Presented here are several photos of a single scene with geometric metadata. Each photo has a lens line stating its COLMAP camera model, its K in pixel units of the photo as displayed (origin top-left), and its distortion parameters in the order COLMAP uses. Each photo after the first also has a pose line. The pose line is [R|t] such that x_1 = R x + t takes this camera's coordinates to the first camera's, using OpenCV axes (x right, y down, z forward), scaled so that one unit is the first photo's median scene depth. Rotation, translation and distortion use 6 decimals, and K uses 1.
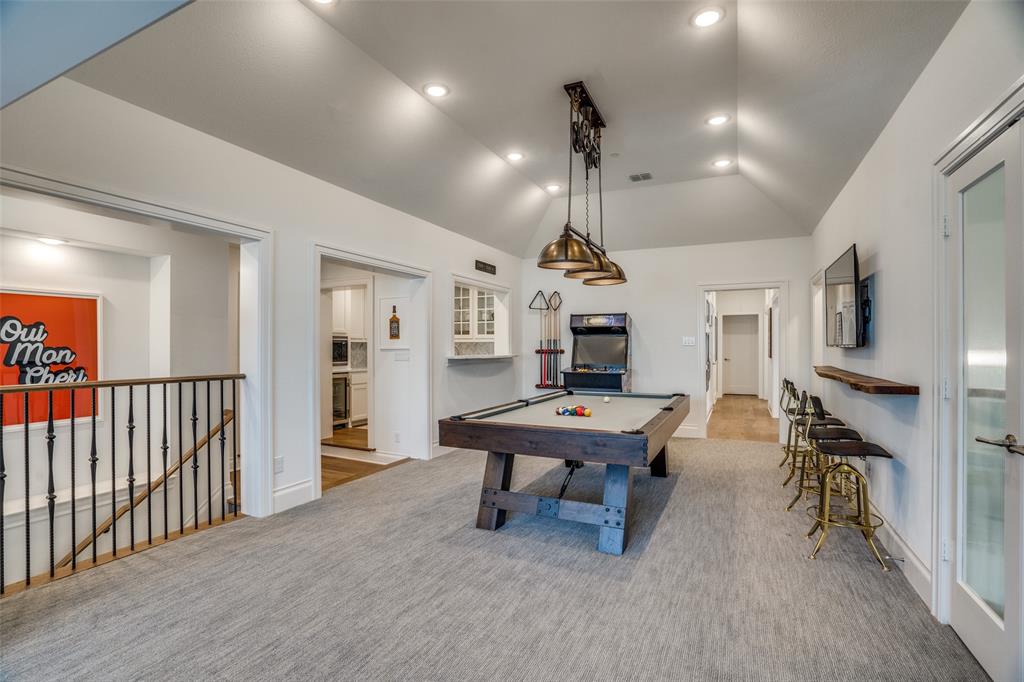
lens RADIAL K [[486.1, 0, 499.8], [0, 486.1, 347.6], [0, 0, 1]] dist [-0.057572, 0.023437]
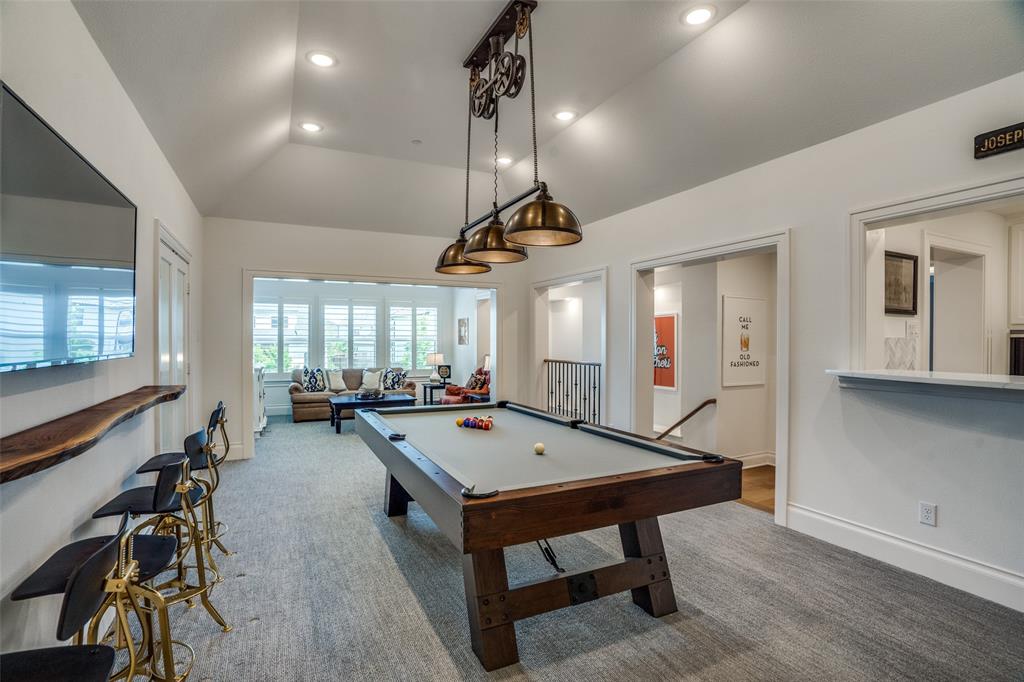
lens RADIAL K [[486.1, 0, 499.8], [0, 486.1, 347.6], [0, 0, 1]] dist [-0.057572, 0.023437]
pose [[-0.622066, 0.010254, -0.782898, 0.865655], [-0.007453, 0.999791, 0.019017, -0.021904], [0.782930, 0.017665, -0.621860, 1.657443]]
